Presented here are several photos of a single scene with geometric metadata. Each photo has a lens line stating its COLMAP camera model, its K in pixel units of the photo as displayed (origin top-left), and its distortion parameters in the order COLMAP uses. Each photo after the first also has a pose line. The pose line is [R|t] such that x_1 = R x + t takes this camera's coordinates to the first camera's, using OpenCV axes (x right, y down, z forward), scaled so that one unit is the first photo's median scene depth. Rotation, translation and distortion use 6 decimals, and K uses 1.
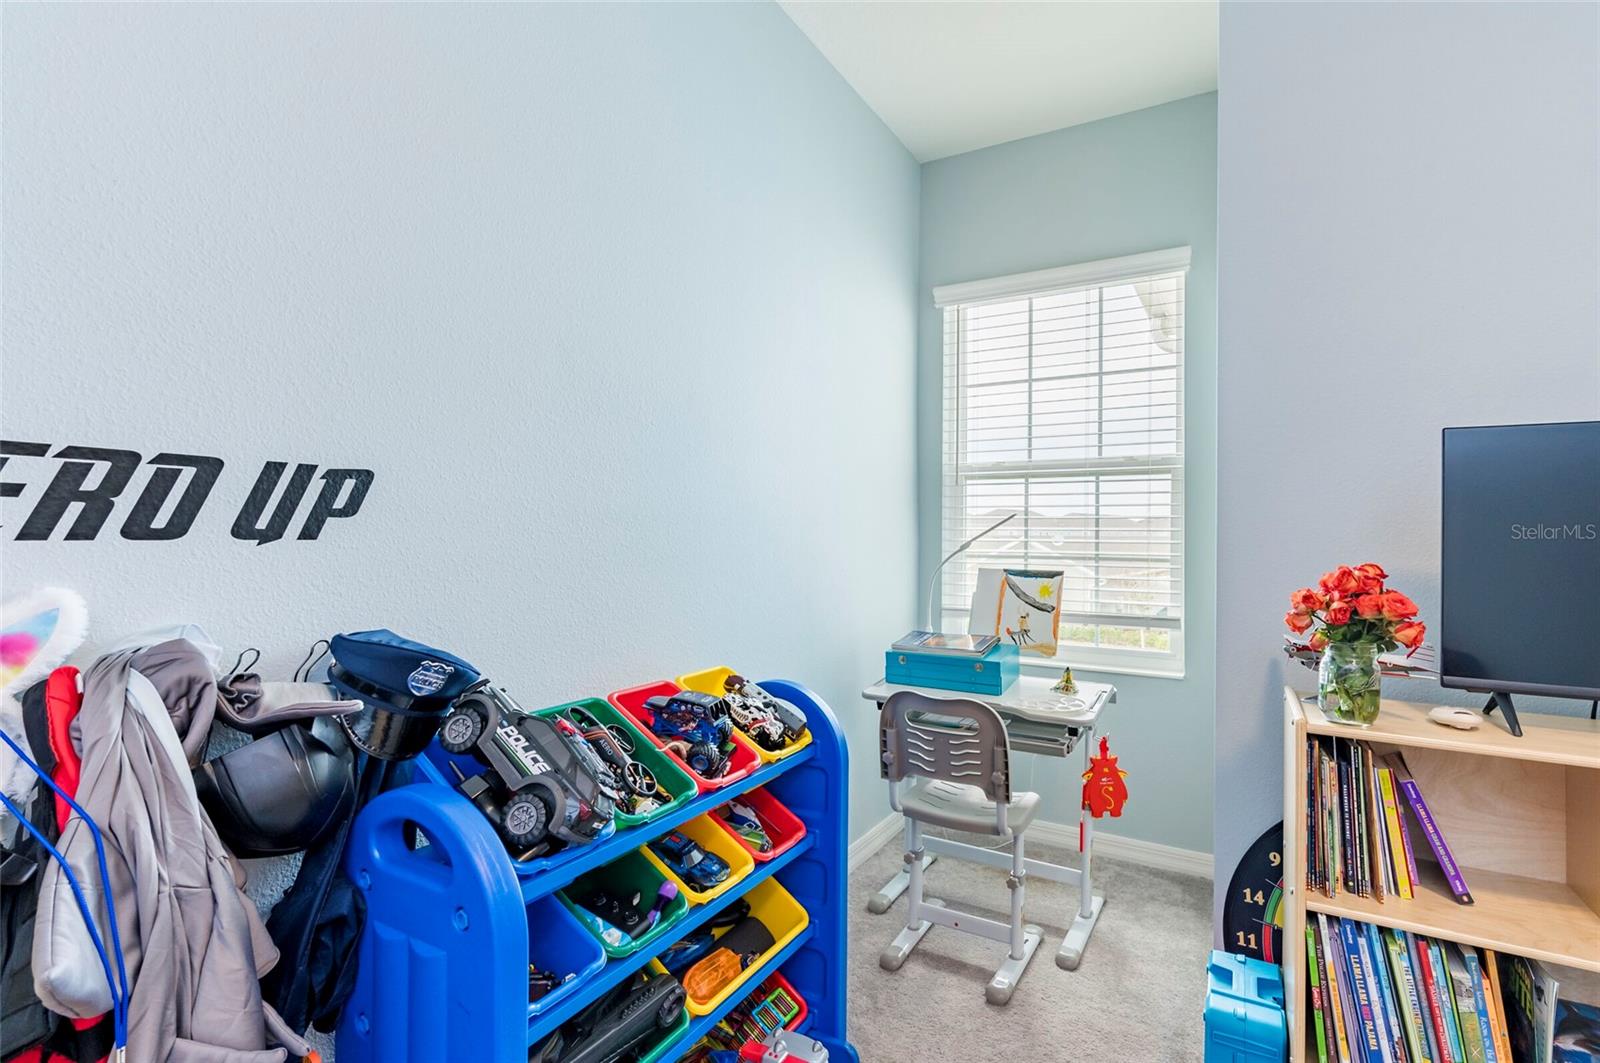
lens RADIAL K [[767.6, 0, 800.0], [0, 767.6, 531.5], [0, 0, 1]] dist [0.002058, -0.000039]
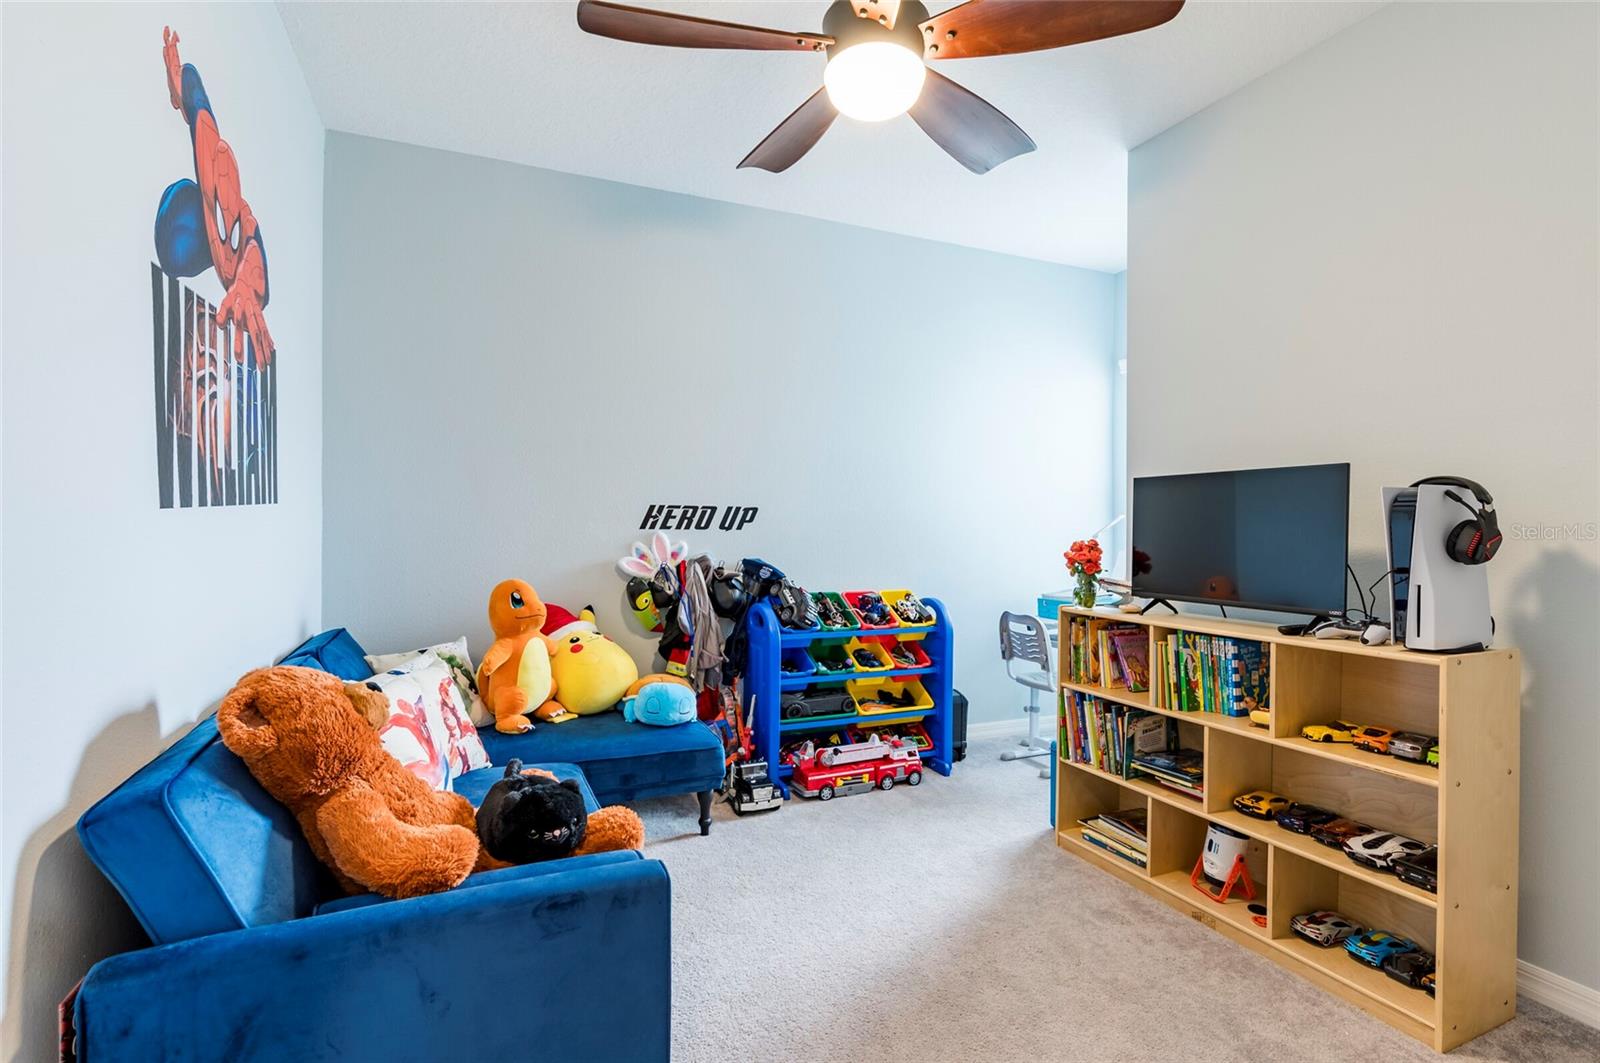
lens RADIAL K [[767.6, 0, 800.0], [0, 767.6, 531.5], [0, 0, 1]] dist [0.002058, -0.000039]
pose [[0.808303, 0.001187, -0.588765, 1.580356], [-0.000108, 0.999998, 0.001868, 0.012352], [0.588766, -0.001446, 0.808302, -1.570698]]
